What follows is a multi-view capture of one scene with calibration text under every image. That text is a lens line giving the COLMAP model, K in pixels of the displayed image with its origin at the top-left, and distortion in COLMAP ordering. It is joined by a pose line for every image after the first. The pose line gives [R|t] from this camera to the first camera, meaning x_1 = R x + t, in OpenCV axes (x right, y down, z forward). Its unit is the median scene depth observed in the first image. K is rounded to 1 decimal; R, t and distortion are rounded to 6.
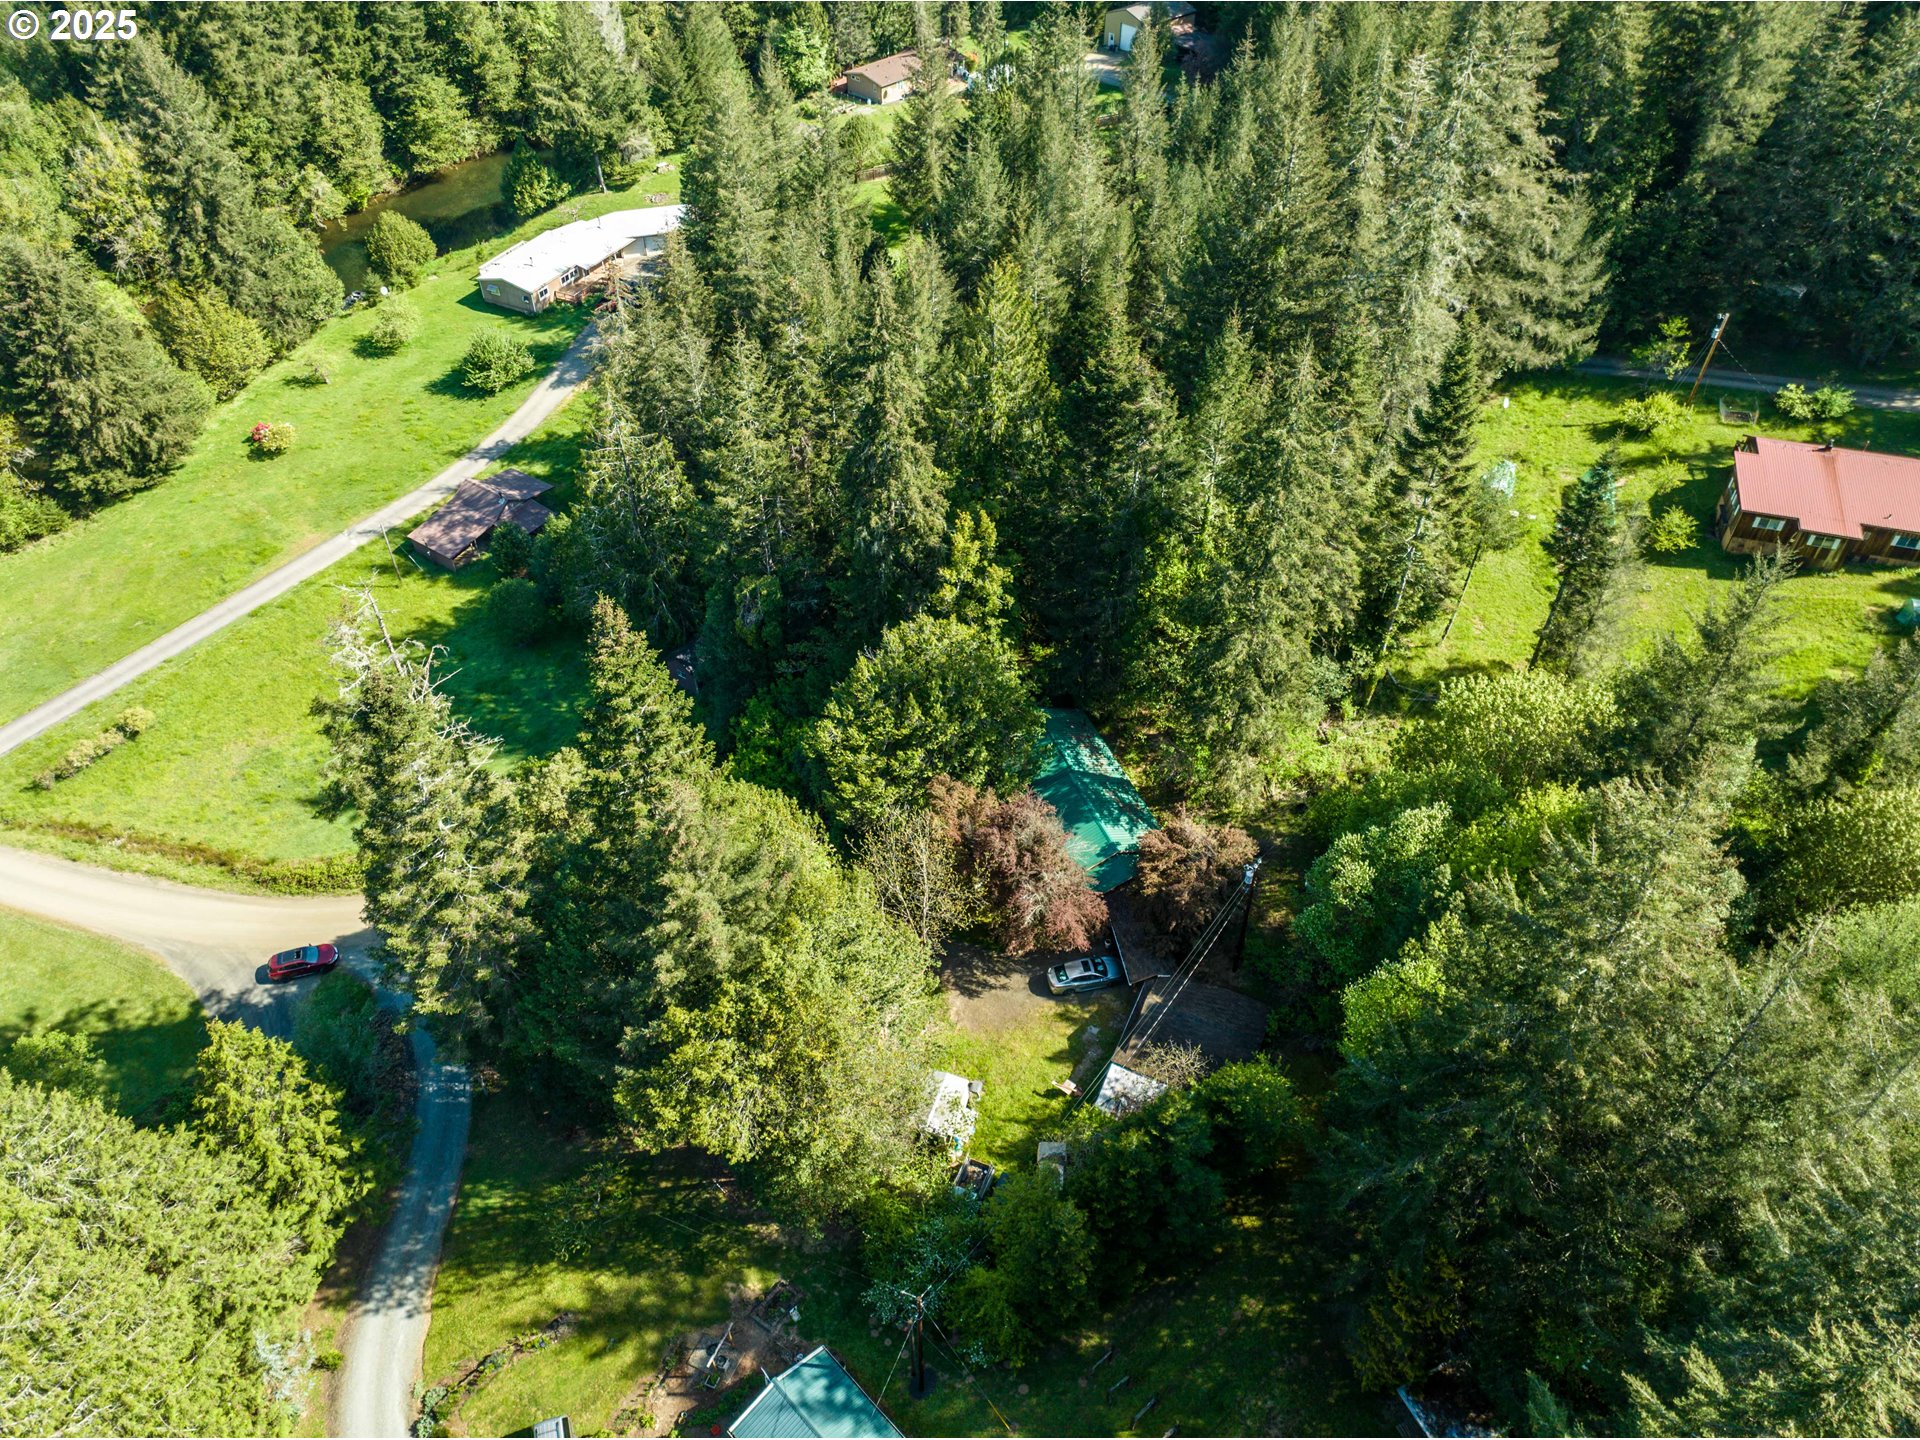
lens RADIAL K [[1357.2, 0, 957.0], [0, 1357.2, 724.0], [0, 0, 1]] dist [-0.036975, 0.000004]
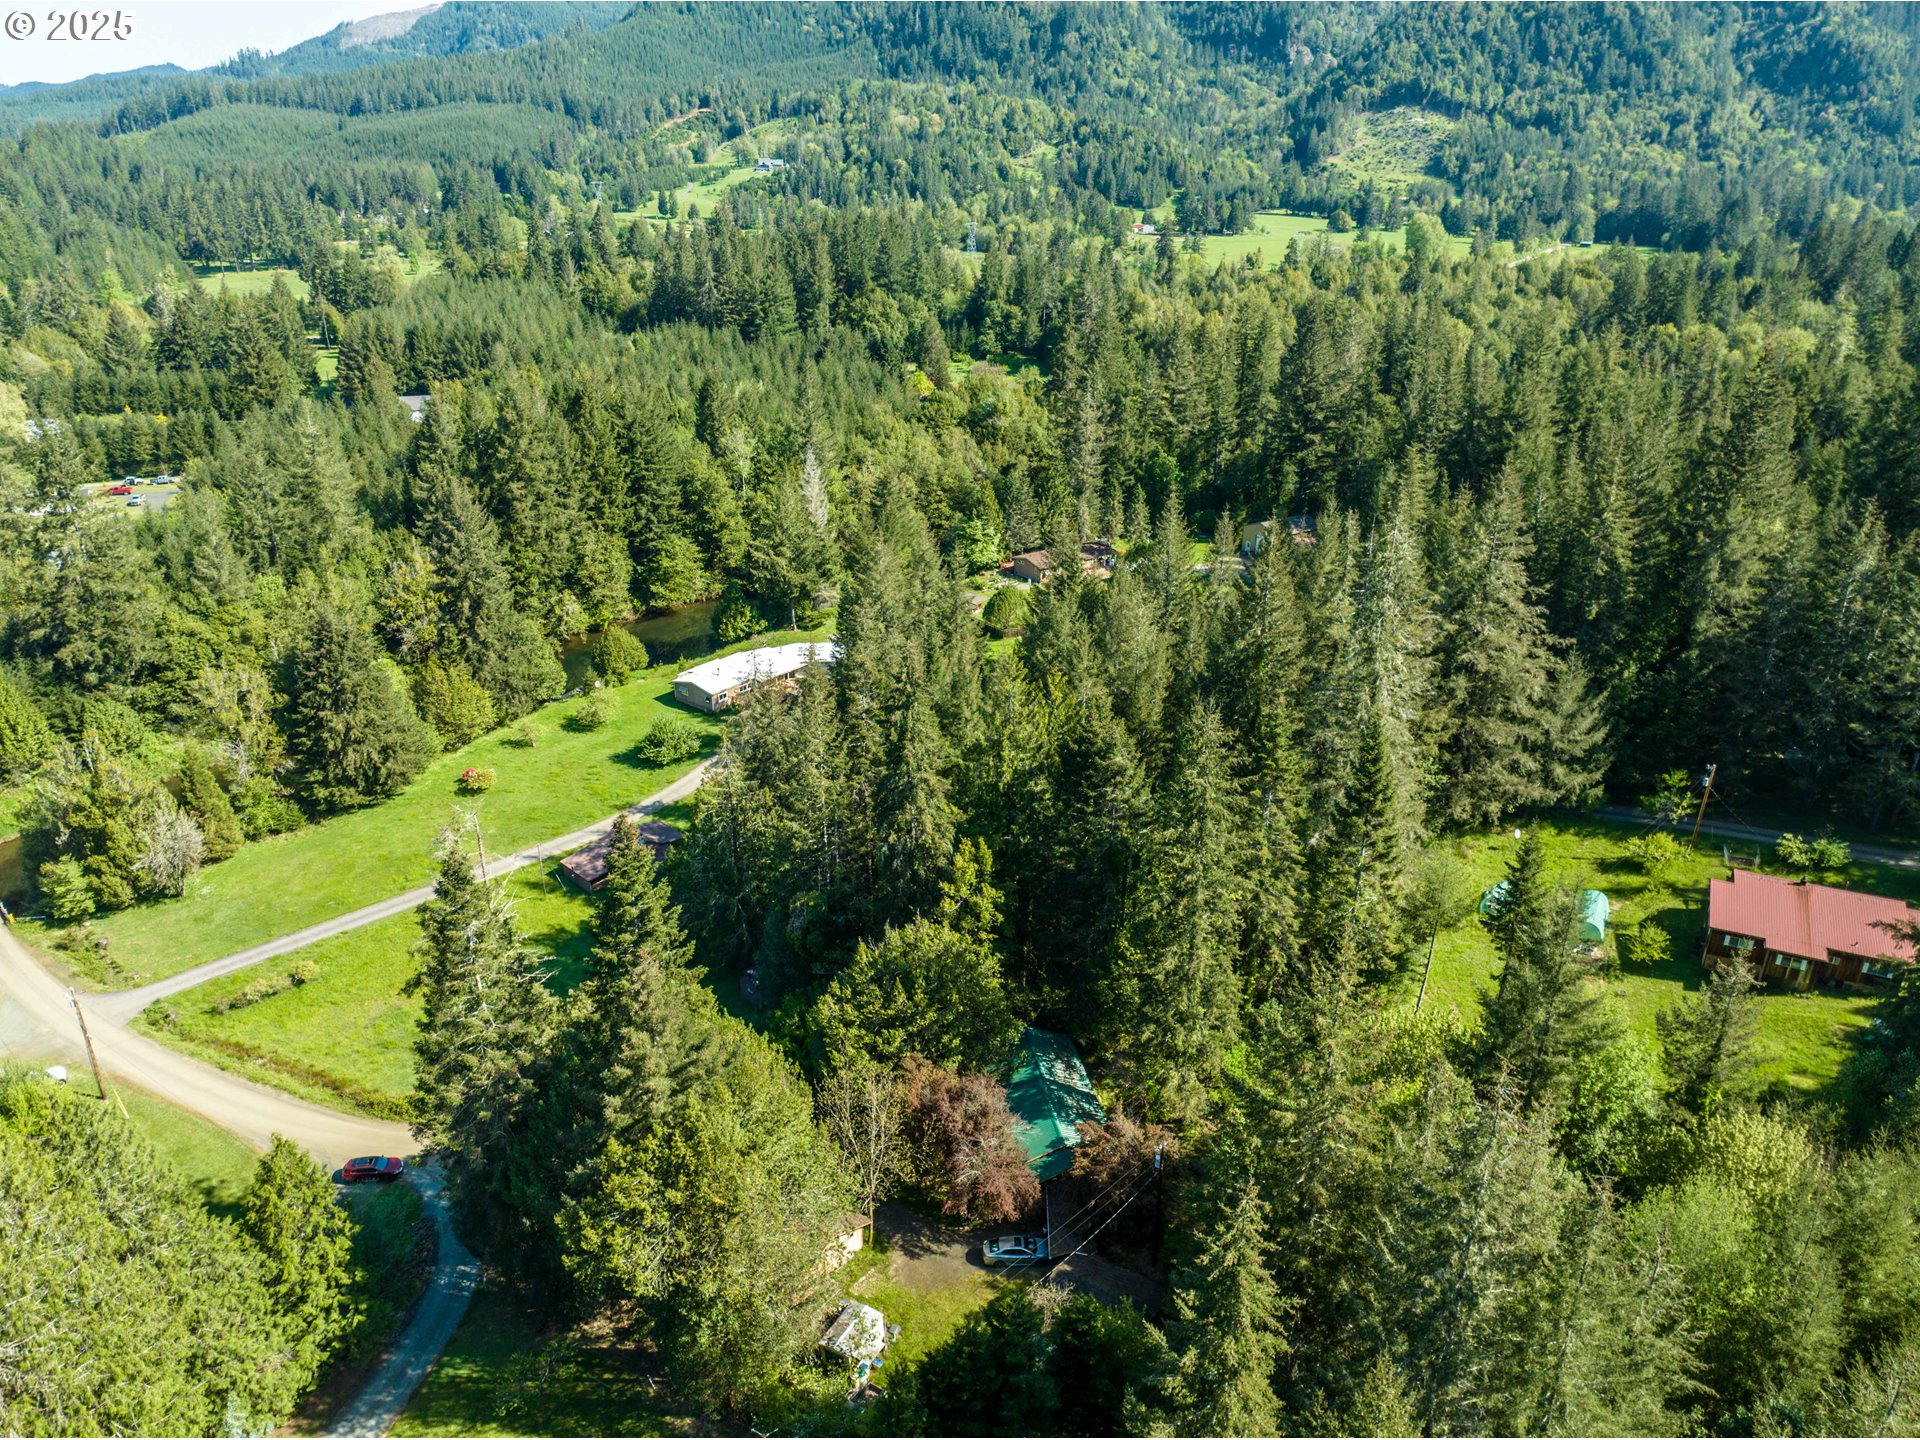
lens RADIAL K [[1357.2, 0, 957.1], [0, 1357.2, 723.7], [0, 0, 1]] dist [-0.036975, 0.000004]
pose [[0.983480, 0.077870, -0.163409, 0.150749], [-0.129785, 0.932632, -0.336681, 0.126621], [0.126183, 0.352327, 0.927331, -0.132167]]
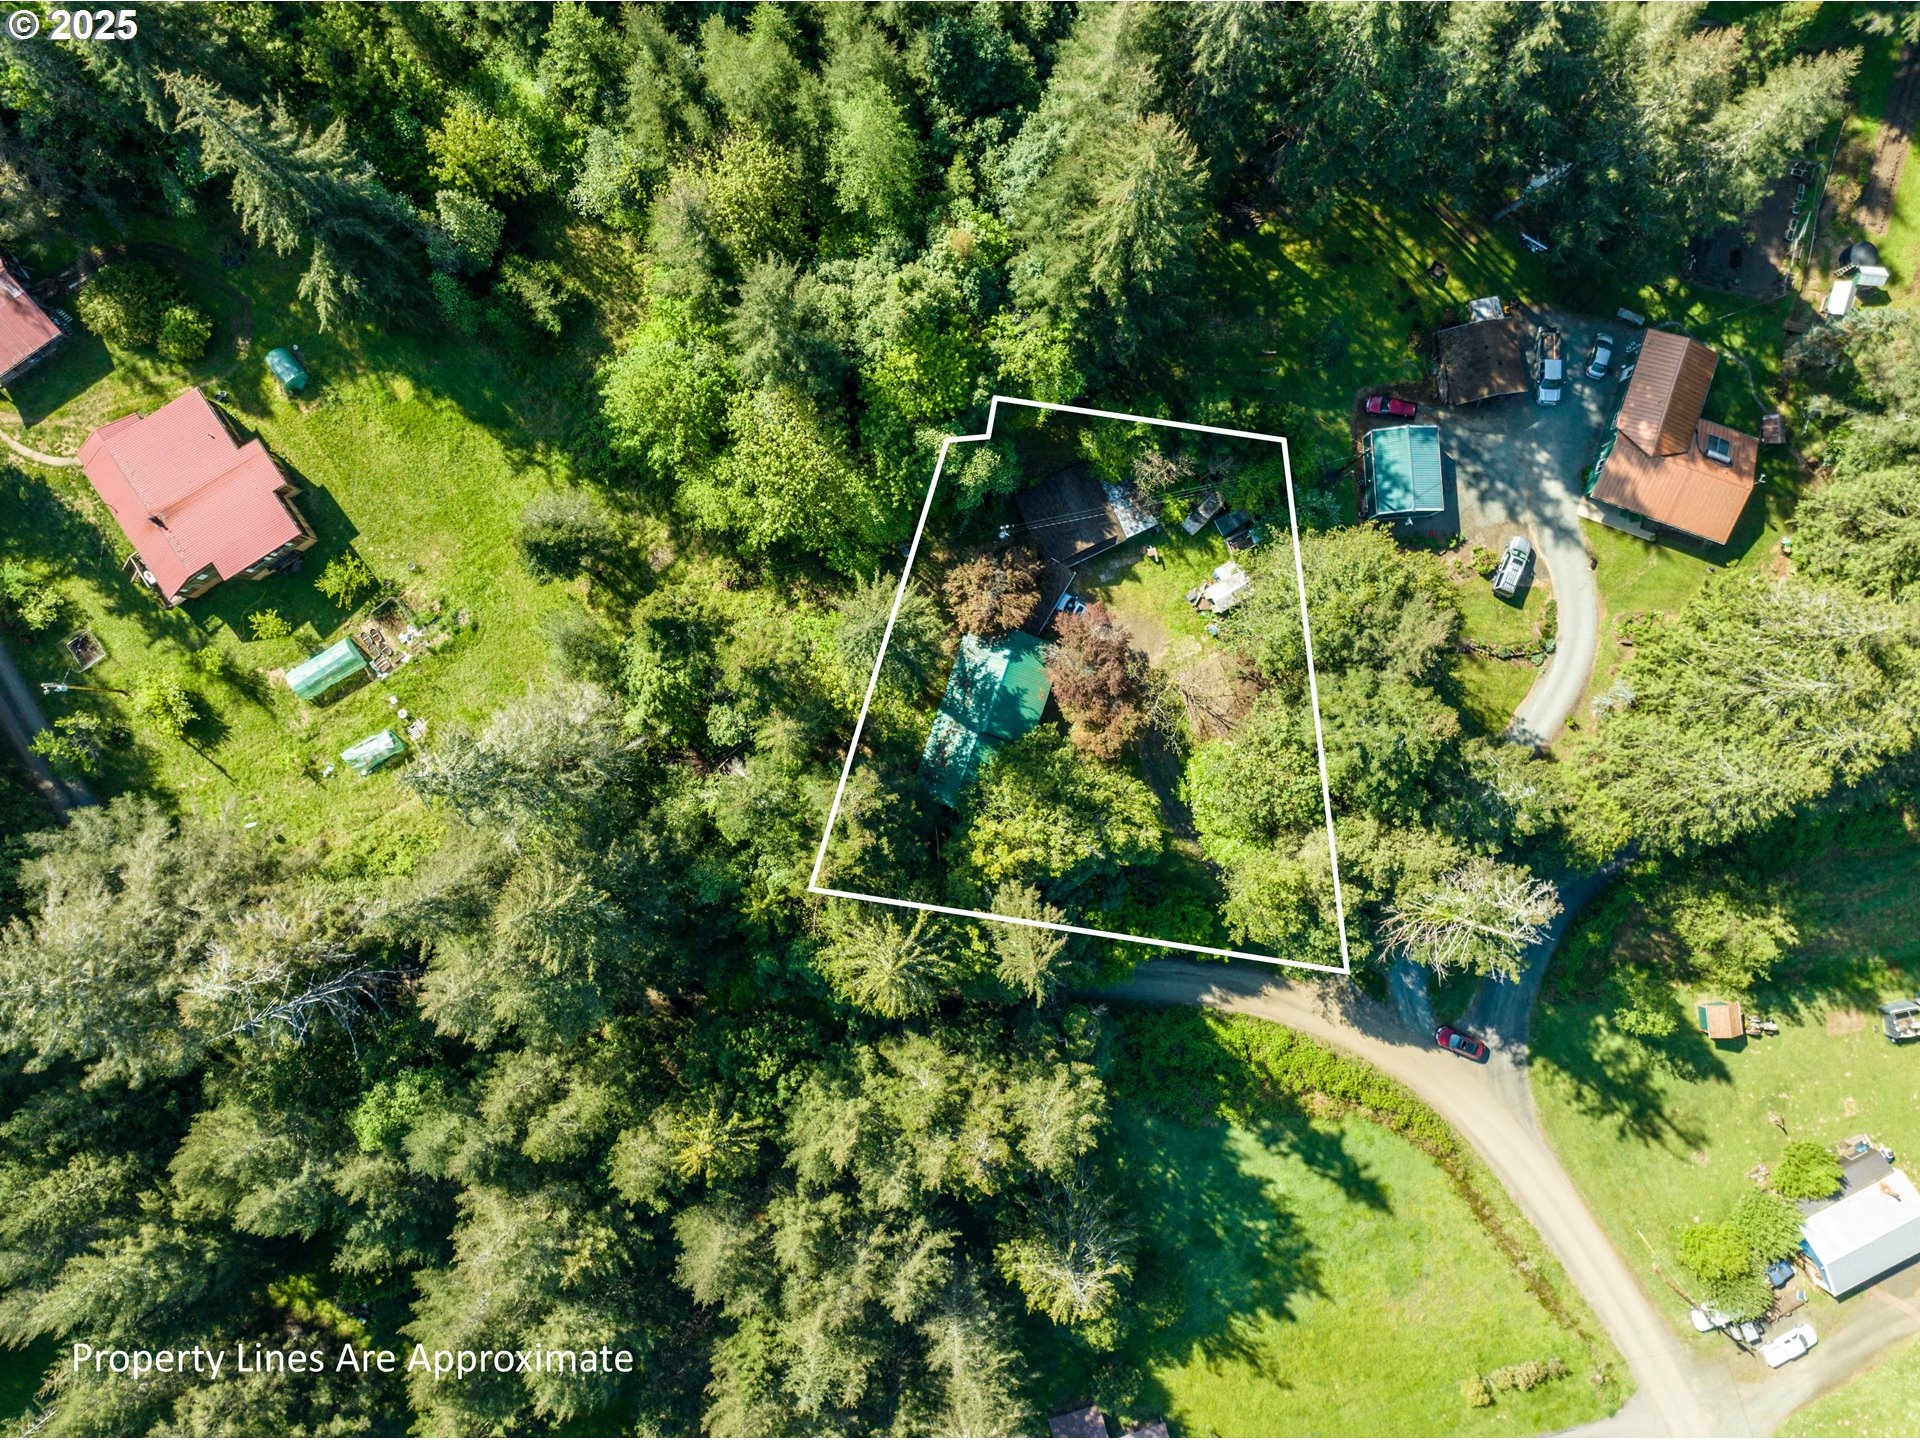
lens RADIAL K [[1357.2, 0, 959.2], [0, 1357.2, 717.6], [0, 0, 1]] dist [-0.036975, 0.000004]
pose [[-0.766246, -0.642523, 0.005628, 0.087199], [0.445398, -0.524809, 0.725393, -0.758054], [-0.463128, 0.558337, 0.688311, 0.108419]]
